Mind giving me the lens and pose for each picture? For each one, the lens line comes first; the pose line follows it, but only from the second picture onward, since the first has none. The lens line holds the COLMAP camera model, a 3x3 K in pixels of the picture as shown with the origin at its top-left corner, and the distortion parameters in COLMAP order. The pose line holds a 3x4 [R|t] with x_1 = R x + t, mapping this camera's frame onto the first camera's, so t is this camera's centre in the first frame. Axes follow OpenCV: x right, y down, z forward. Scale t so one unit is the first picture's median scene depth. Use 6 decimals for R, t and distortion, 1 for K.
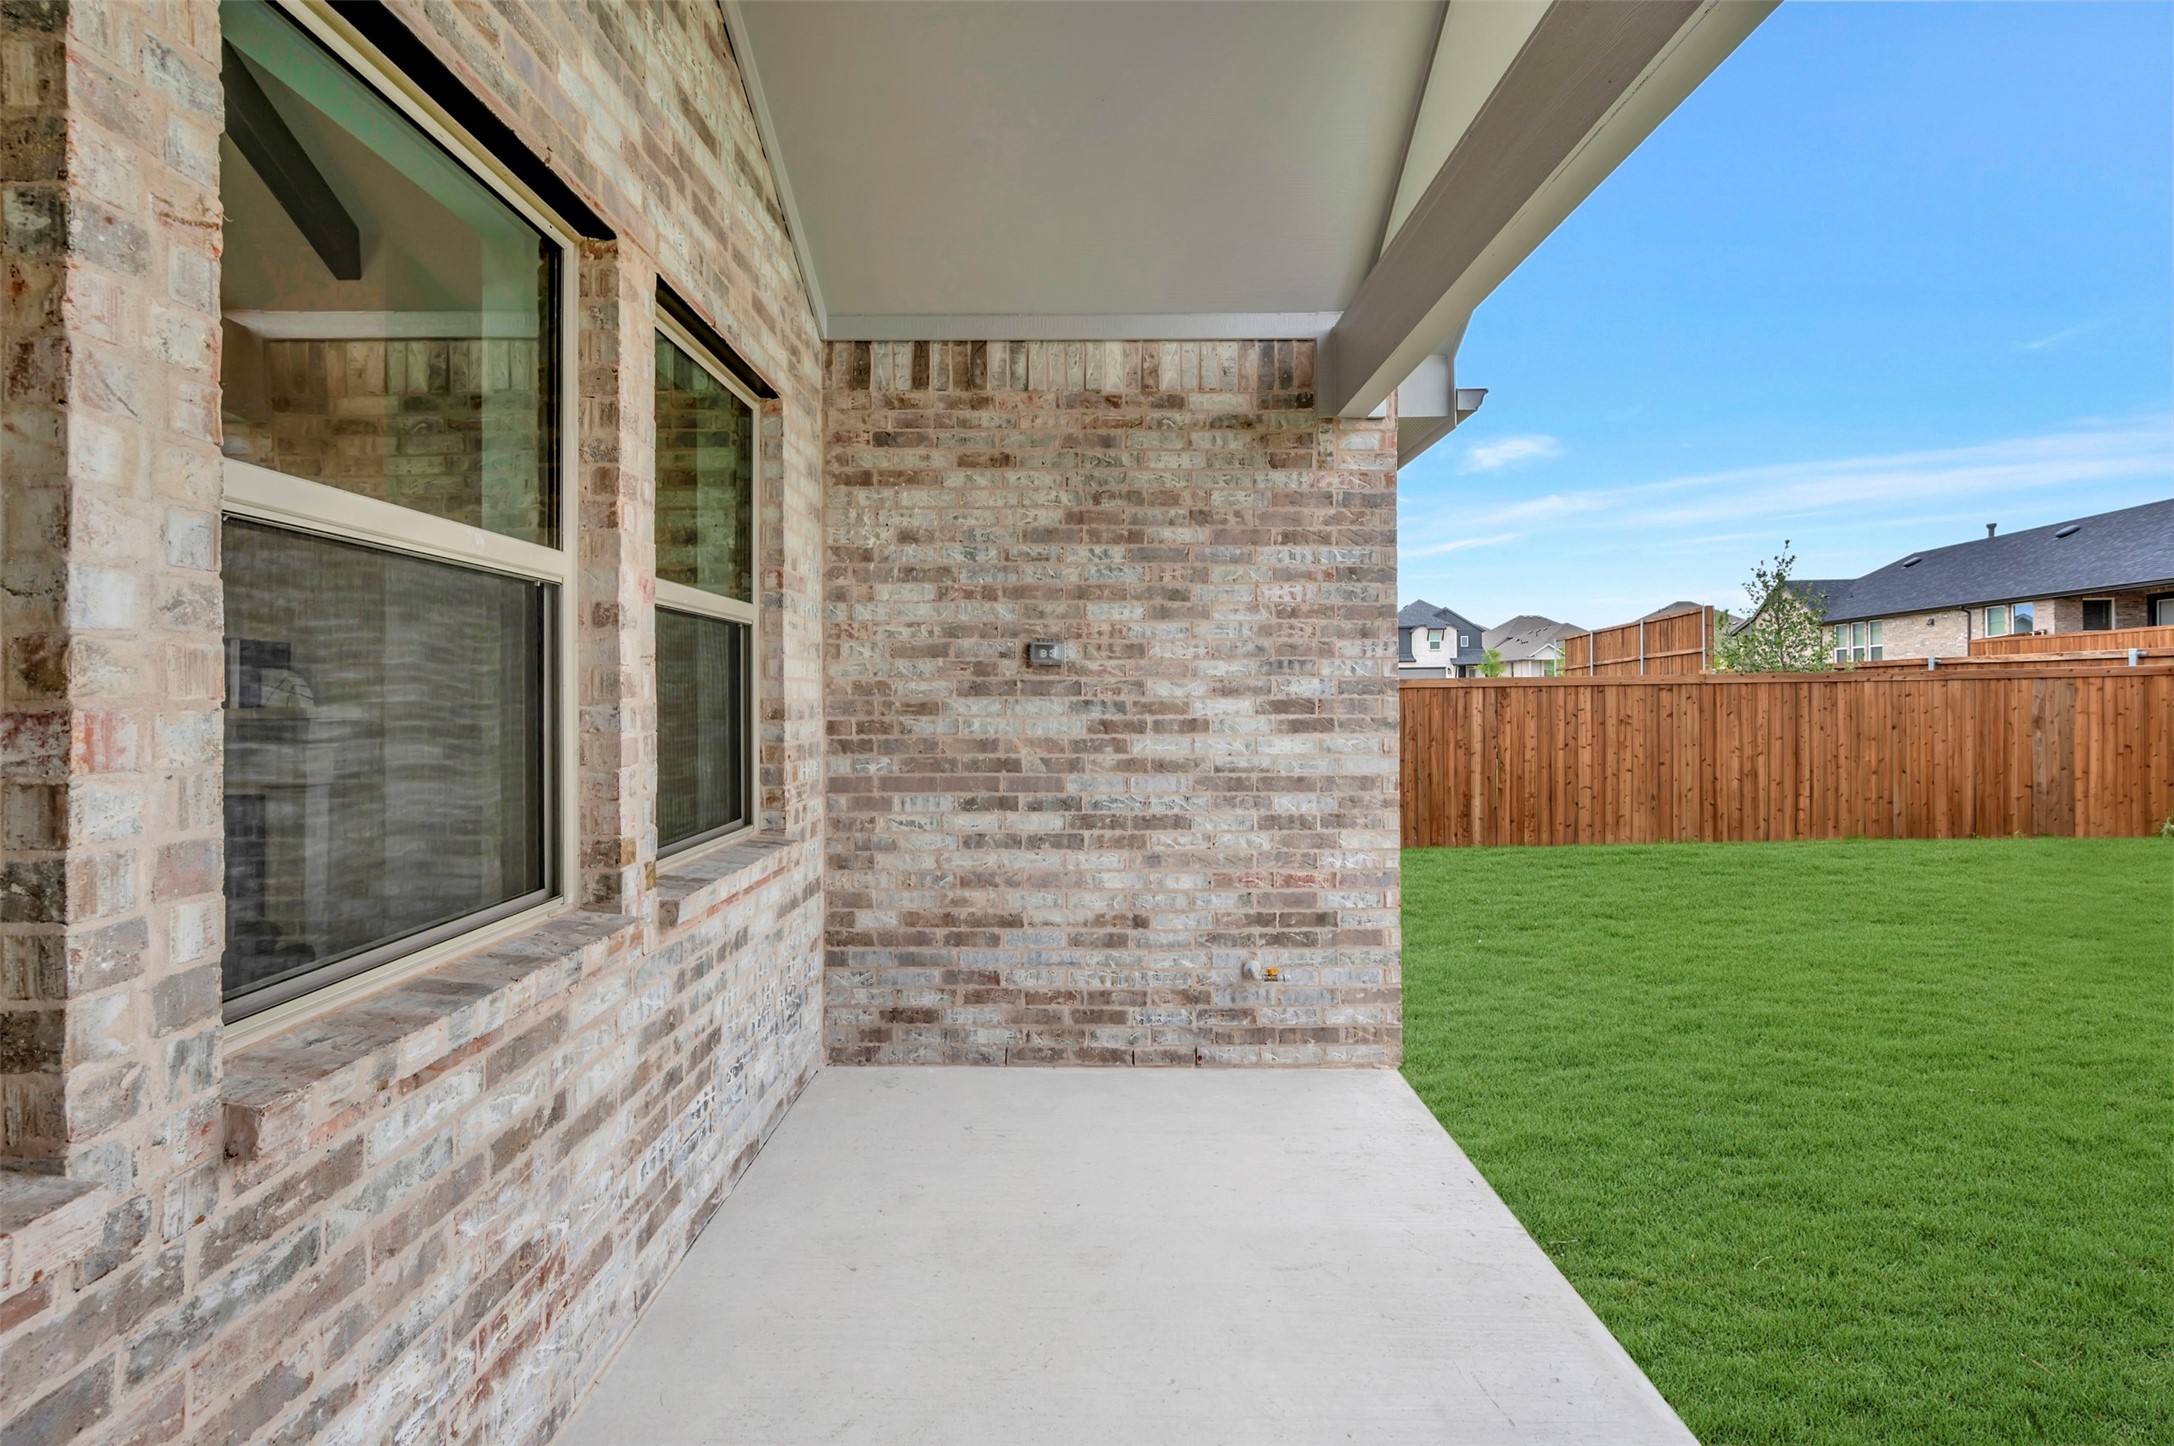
lens RADIAL K [[879.1, 0, 1085.5], [0, 879.1, 726.4], [0, 0, 1]] dist [0.001058, -0.000141]
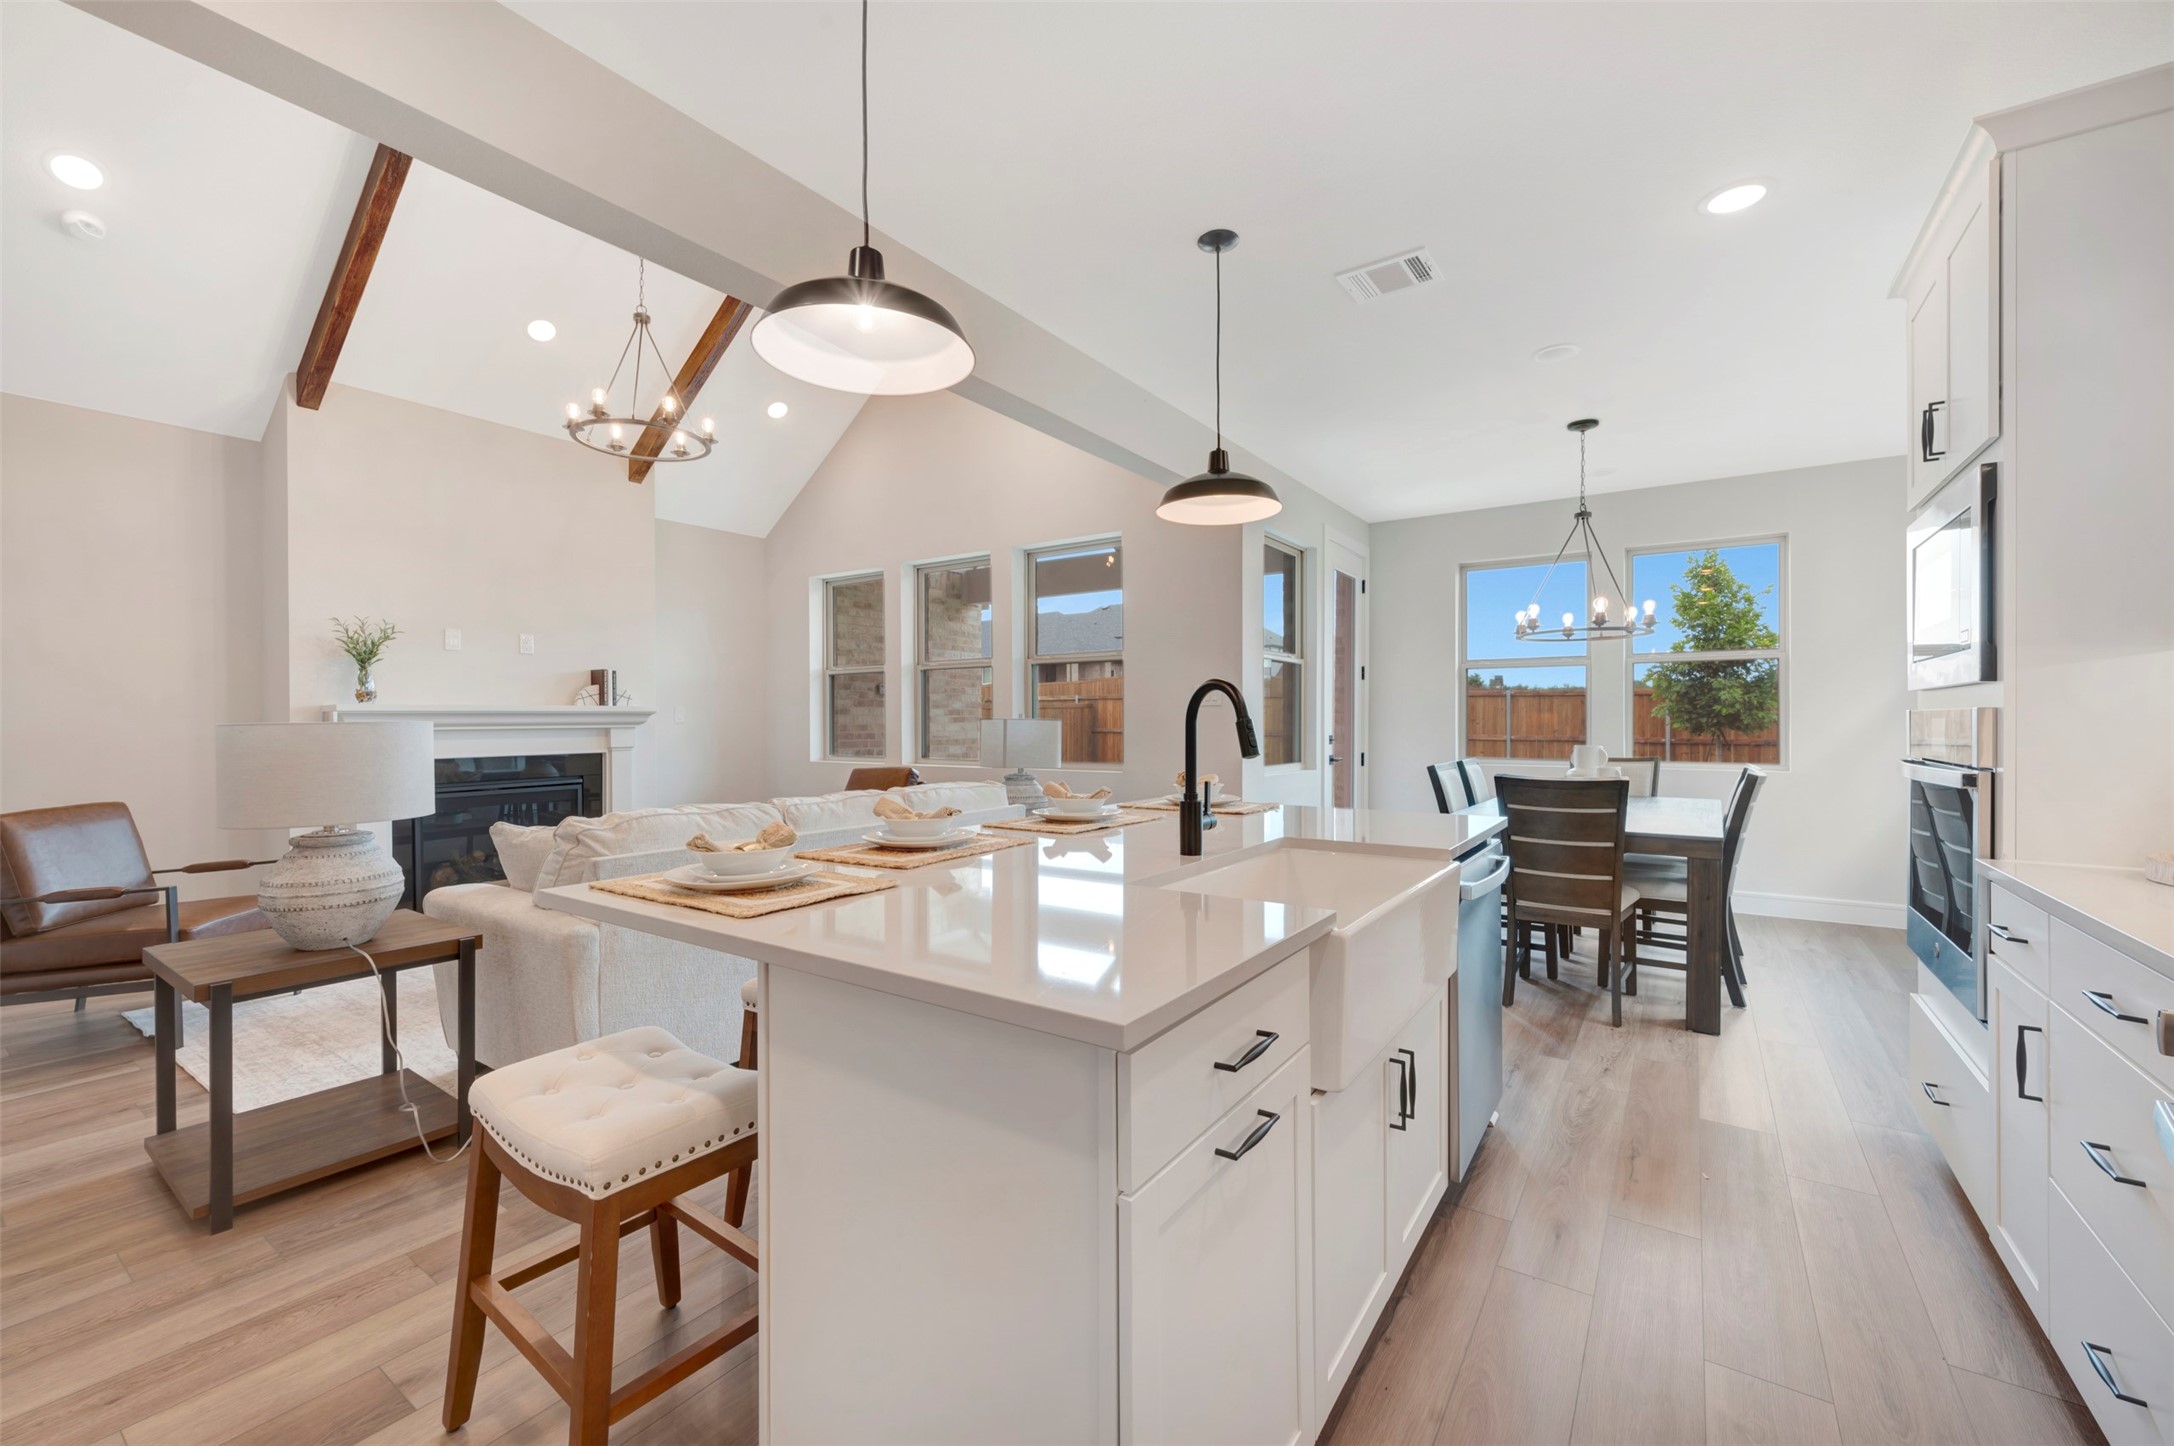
lens RADIAL K [[879.1, 0, 1085.5], [0, 879.1, 726.4], [0, 0, 1]] dist [0.001058, -0.000141]
pose [[0.575404, -0.005011, 0.817854, -0.631052], [0.031915, 0.999357, -0.016331, 0.028008], [-0.817246, 0.035499, 0.575194, -0.304310]]
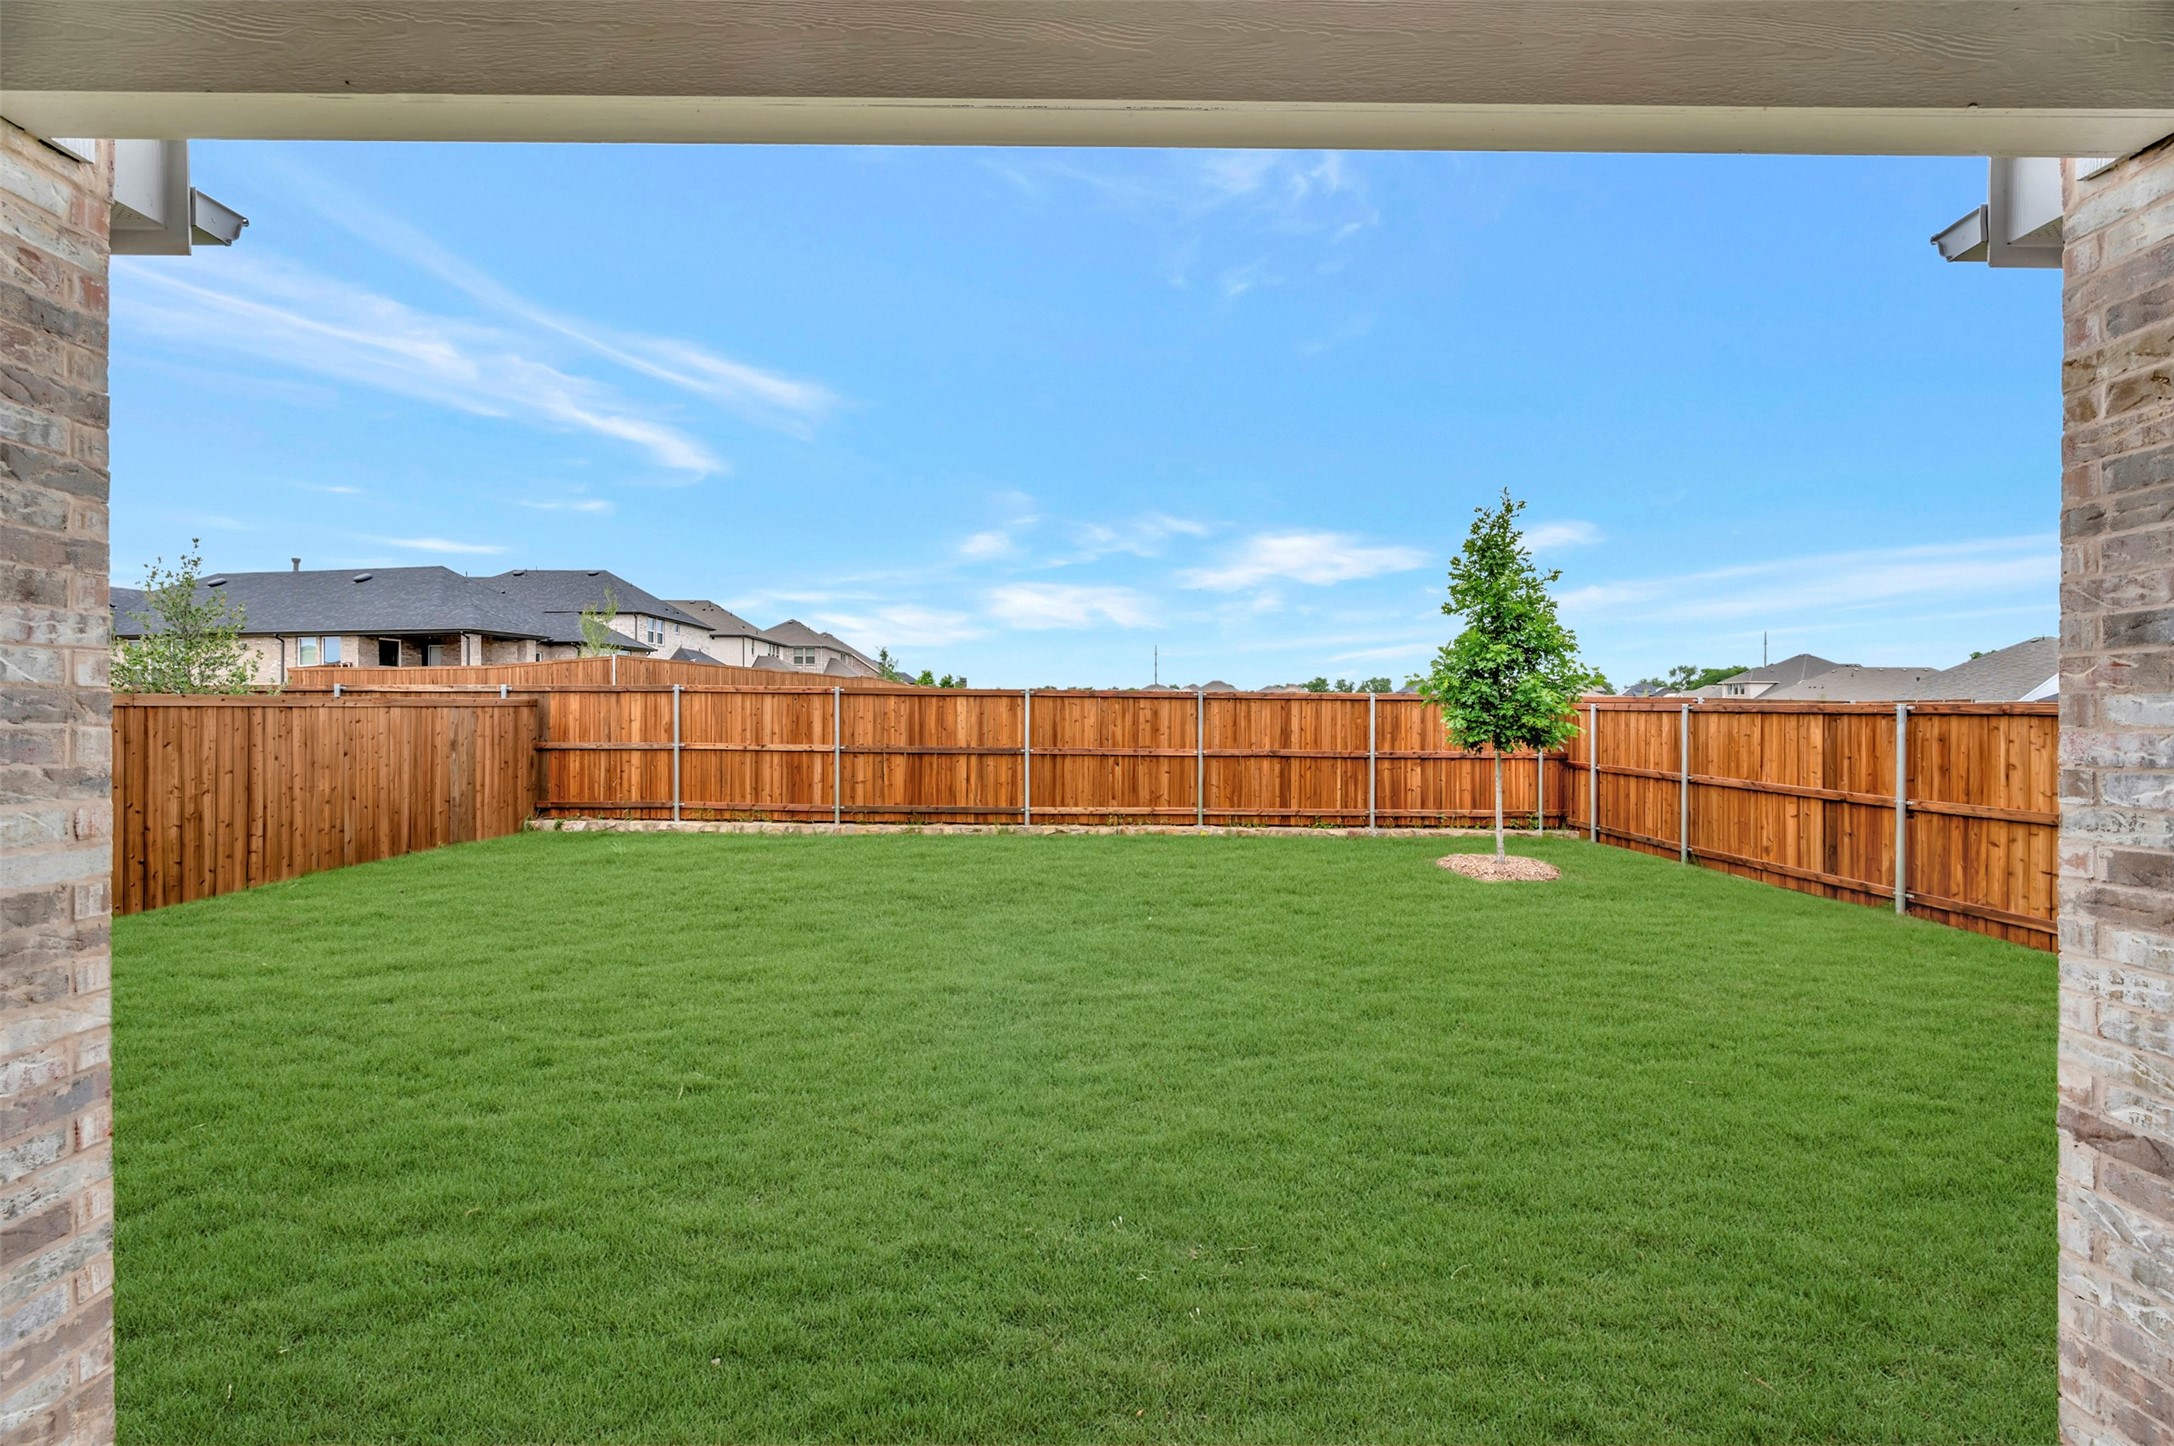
lens RADIAL K [[879.1, 0, 1085.5], [0, 879.1, 726.4], [0, 0, 1]] dist [0.001058, -0.000141]
pose [[0.009278, -0.007038, 0.999932, -0.056446], [0.036666, 0.999305, 0.006694, -0.005962], [-0.999284, 0.036602, 0.009530, 0.162019]]
